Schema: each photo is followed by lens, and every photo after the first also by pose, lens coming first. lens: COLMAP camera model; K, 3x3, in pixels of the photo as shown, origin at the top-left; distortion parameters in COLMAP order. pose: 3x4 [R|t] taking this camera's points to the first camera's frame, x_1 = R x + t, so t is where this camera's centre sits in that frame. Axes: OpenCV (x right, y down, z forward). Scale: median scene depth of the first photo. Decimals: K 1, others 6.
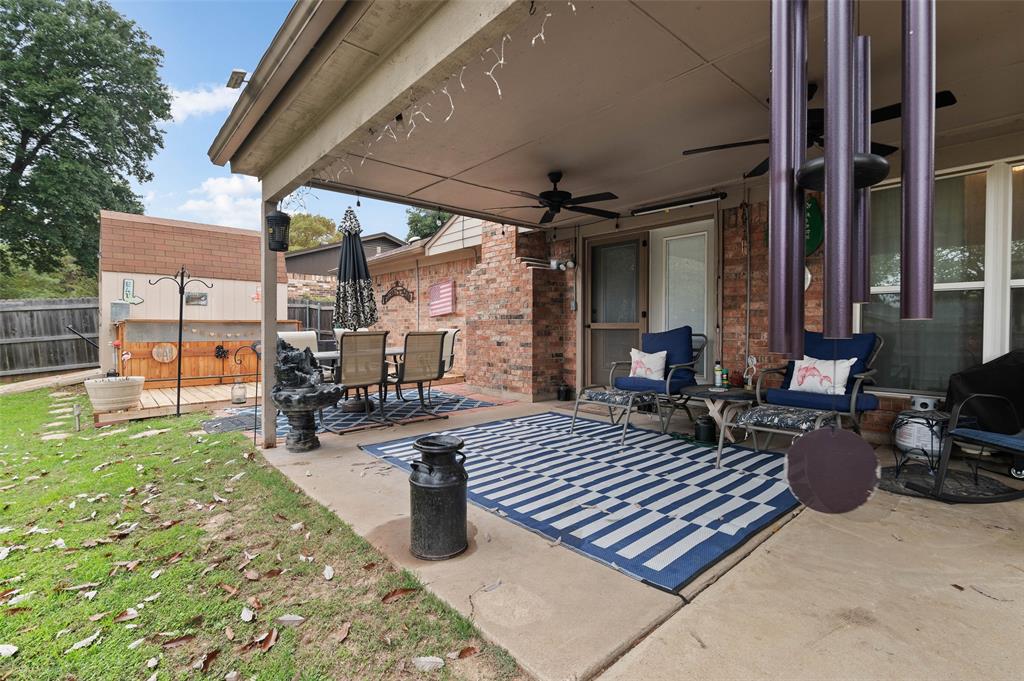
lens RADIAL K [[475.3, 0, 512.1], [0, 475.3, 337.8], [0, 0, 1]] dist [-0.010668, 0.002168]
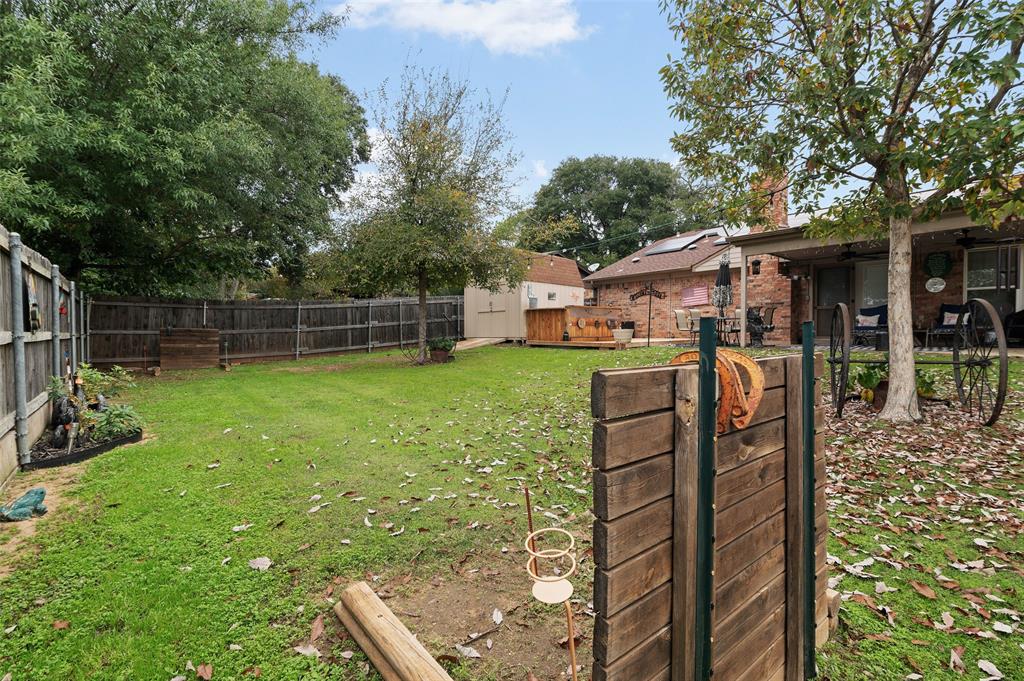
lens RADIAL K [[475.3, 0, 512.5], [0, 475.3, 343.5], [0, 0, 1]] dist [-0.010668, 0.002168]
pose [[0.999999, -0.000845, -0.000623, -0.868920], [0.000845, 0.999999, -0.000577, 0.098405], [0.000624, 0.000576, 1.000000, -0.789916]]
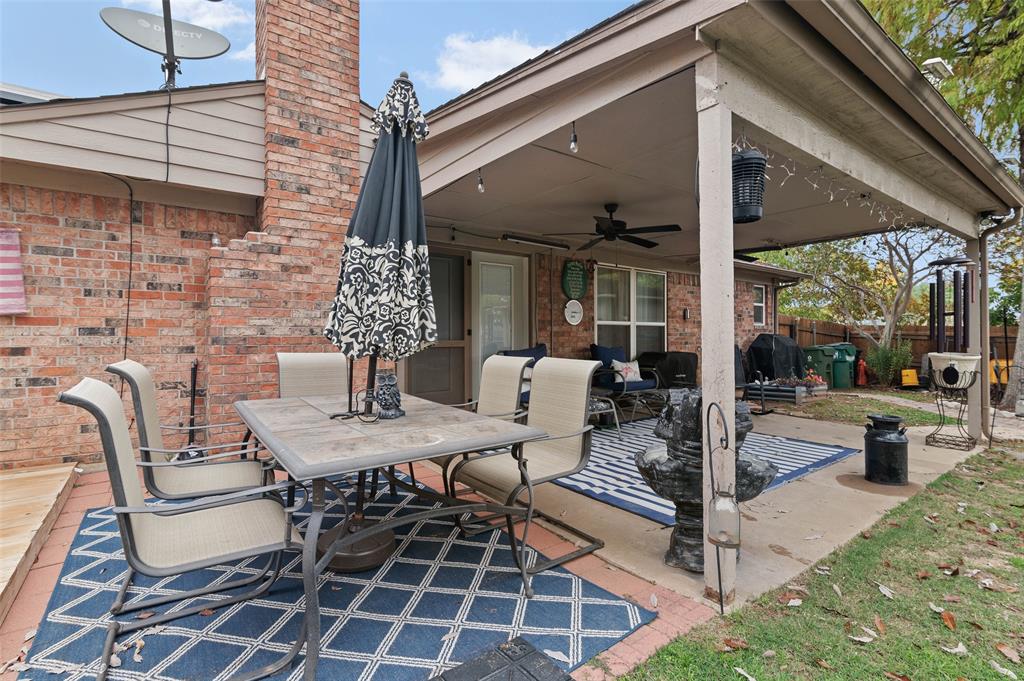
lens RADIAL K [[475.3, 0, 513.8], [0, 475.3, 338.4], [0, 0, 1]] dist [-0.010668, 0.002168]
pose [[0.074577, 0.000097, 0.997215, -0.497704], [0.024292, 0.999703, -0.001914, -0.022000], [-0.996919, 0.024367, 0.074553, 0.568586]]
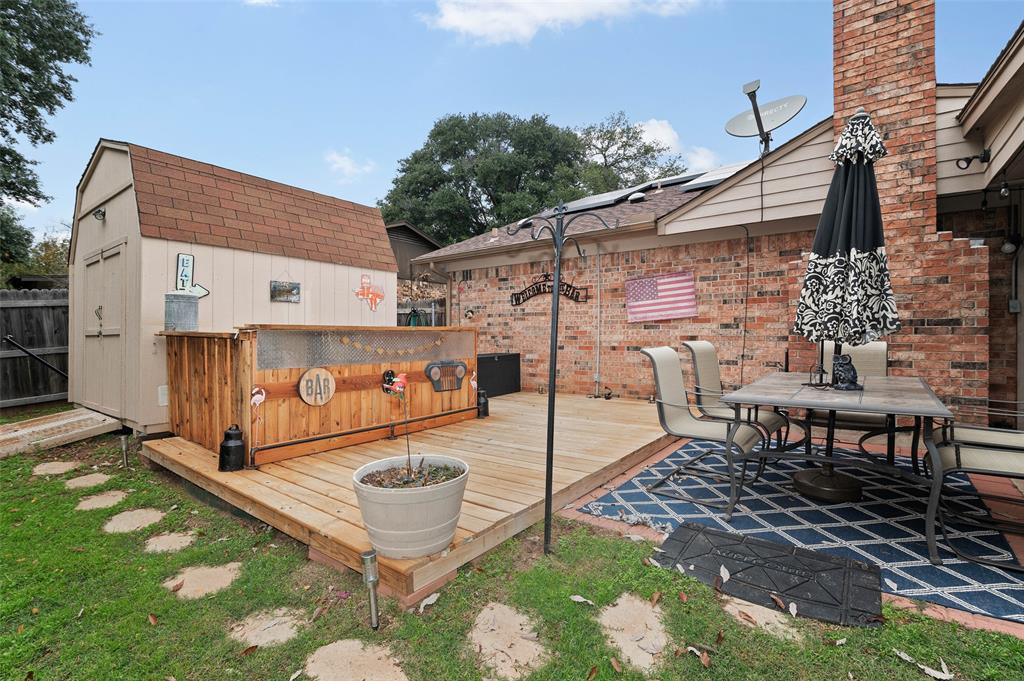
lens RADIAL K [[475.3, 0, 511.7], [0, 475.3, 335.4], [0, 0, 1]] dist [-0.010668, 0.002168]
pose [[0.981528, -0.001618, 0.191311, -0.534222], [0.005823, 0.999754, -0.021421, -0.012140], [-0.191229, 0.022139, 0.981296, 0.369144]]
